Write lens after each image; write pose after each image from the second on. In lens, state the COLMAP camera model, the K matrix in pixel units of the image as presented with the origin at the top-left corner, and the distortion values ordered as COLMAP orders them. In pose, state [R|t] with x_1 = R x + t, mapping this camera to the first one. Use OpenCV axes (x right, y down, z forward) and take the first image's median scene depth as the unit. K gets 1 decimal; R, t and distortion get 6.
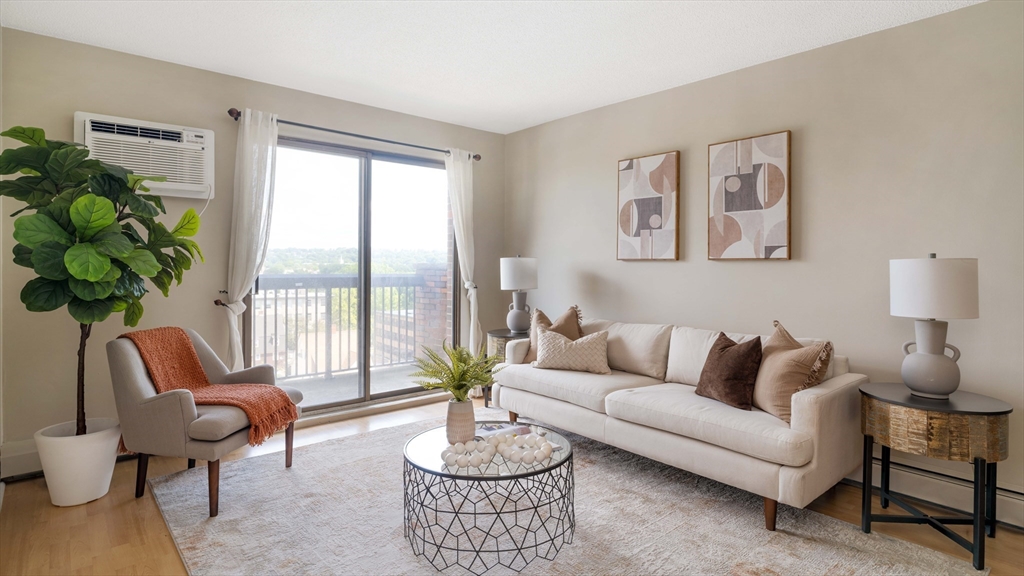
lens RADIAL K [[524.4, 0, 516.8], [0, 524.4, 264.7], [0, 0, 1]] dist [-0.000029, -0.000247]
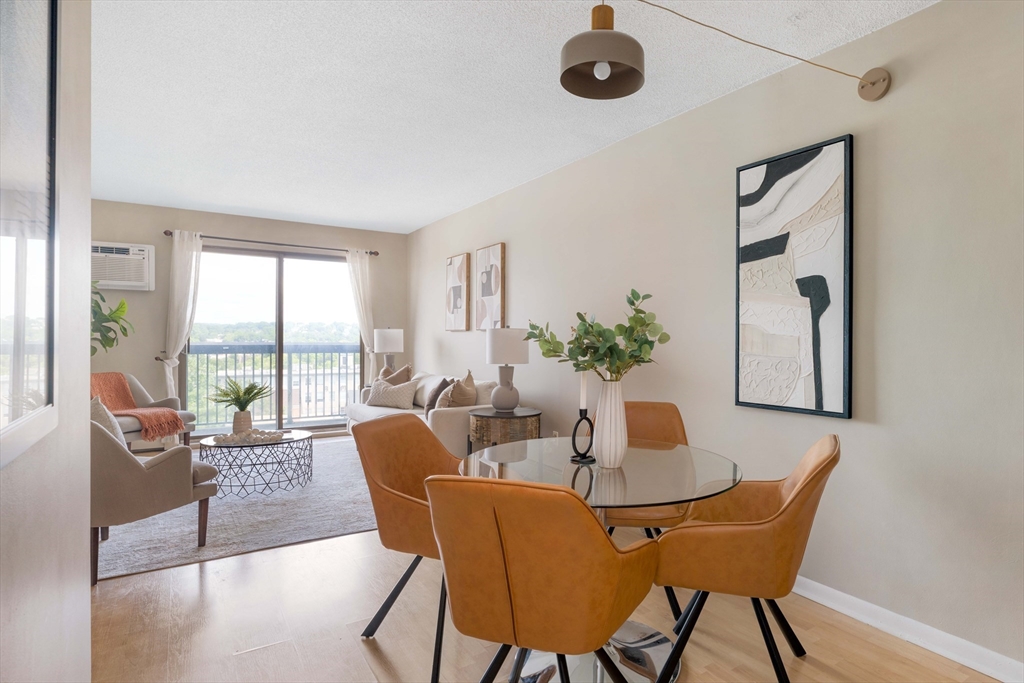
lens RADIAL K [[505.2, 0, 510.5], [0, 505.2, 343.4], [0, 0, 1]] dist [-0.000813, -0.000163]
pose [[0.995836, 0.001836, -0.091139, 0.588585], [-0.000550, 0.999900, 0.014139, 0.006425], [0.091156, -0.014030, 0.995738, -0.365772]]
